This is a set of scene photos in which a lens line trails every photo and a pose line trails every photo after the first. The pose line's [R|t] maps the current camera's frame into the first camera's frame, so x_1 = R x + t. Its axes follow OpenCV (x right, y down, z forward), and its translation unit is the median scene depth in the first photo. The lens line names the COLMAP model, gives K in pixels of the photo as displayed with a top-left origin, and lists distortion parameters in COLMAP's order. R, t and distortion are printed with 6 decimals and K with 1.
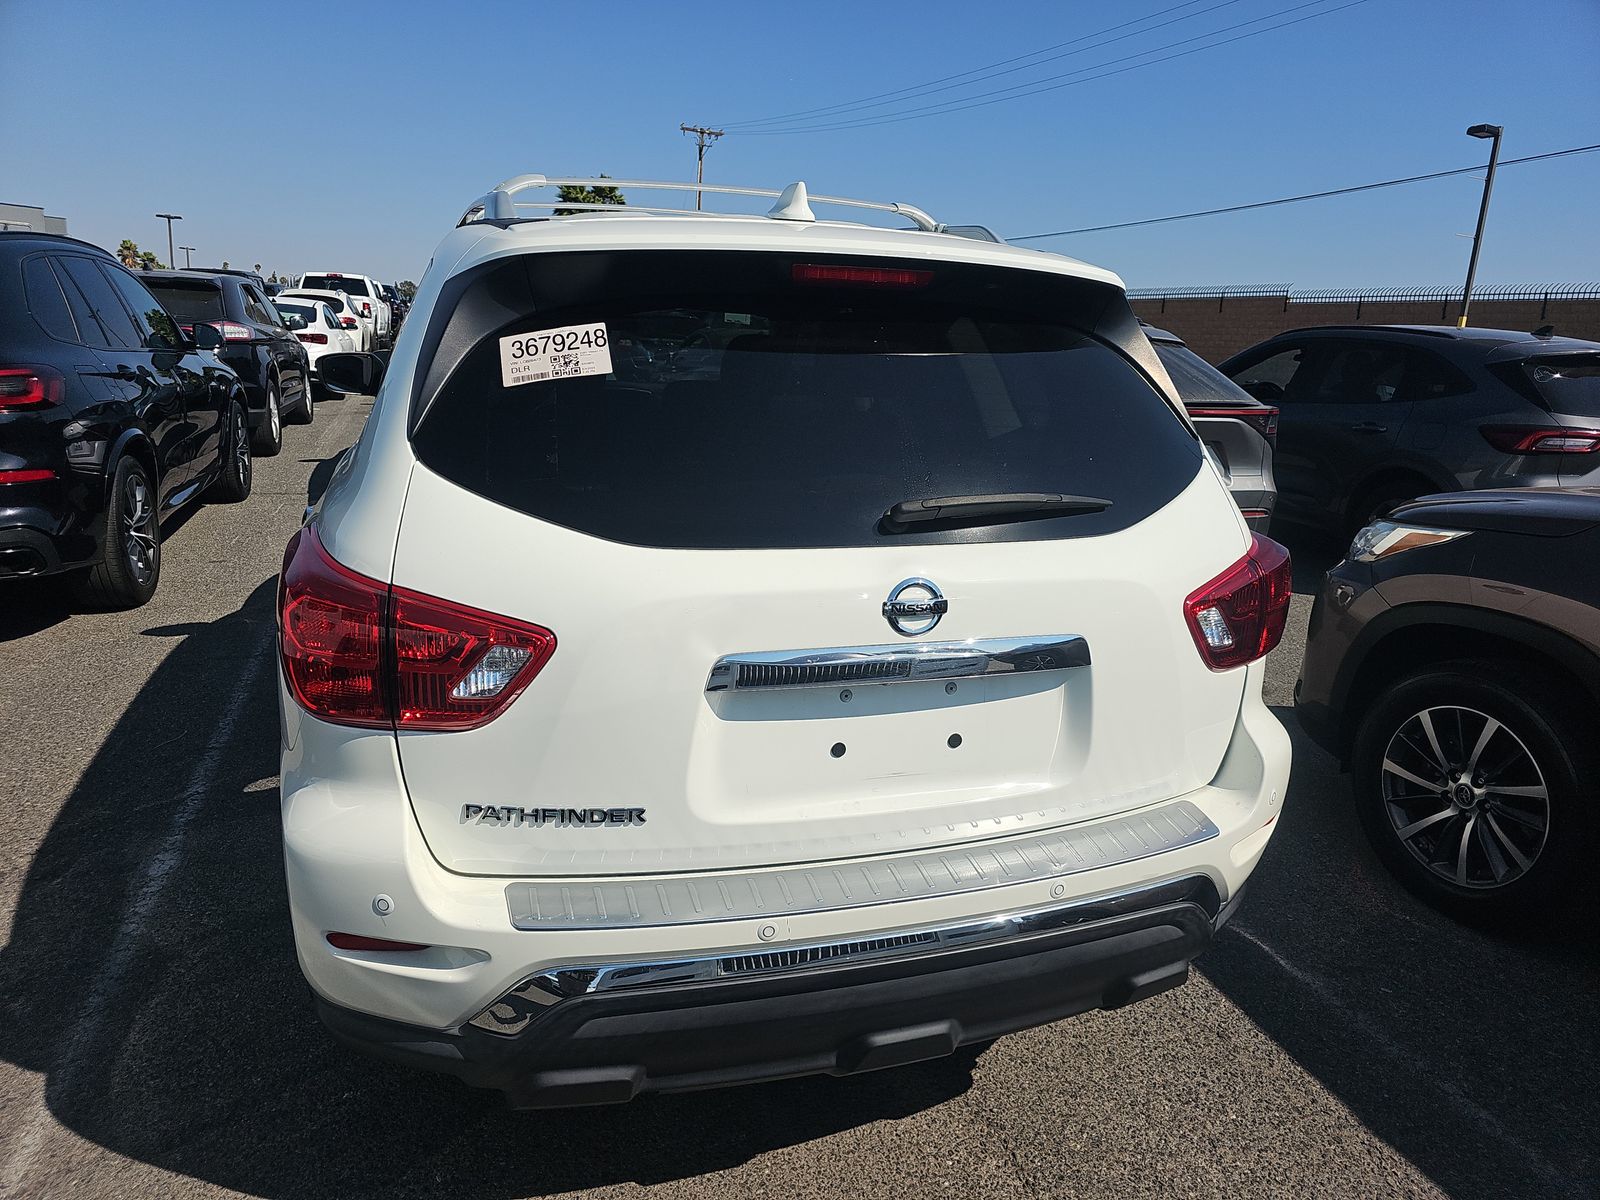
lens RADIAL K [[1075.5, 0, 795.9], [0, 1075.5, 592.6], [0, 0, 1]] dist [0.039742, -0.039805]
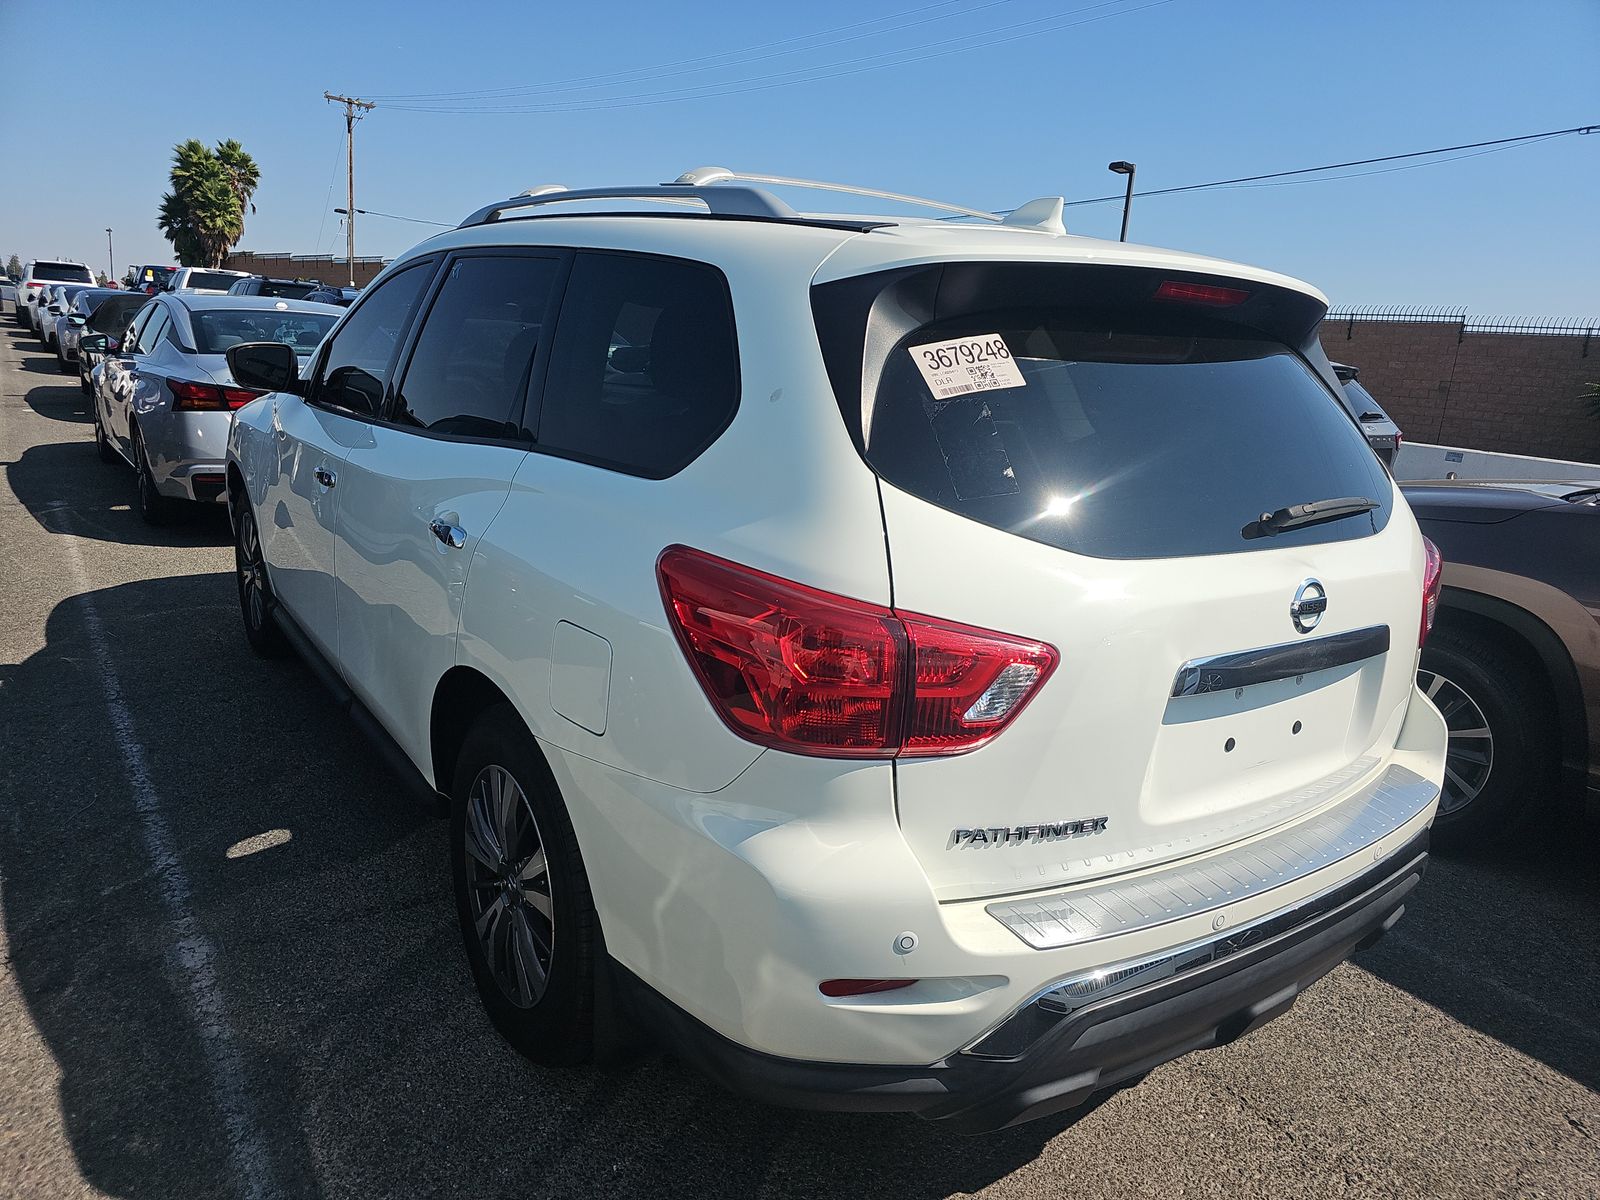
lens RADIAL K [[1075.5, 0, 786.0], [0, 1075.5, 600.8], [0, 0, 1]] dist [0.039742, -0.039805]
pose [[0.954659, -0.046158, 0.294100, -0.680496], [0.042923, 0.998926, 0.017449, -0.031398], [-0.294589, -0.004034, 0.955615, 0.110214]]
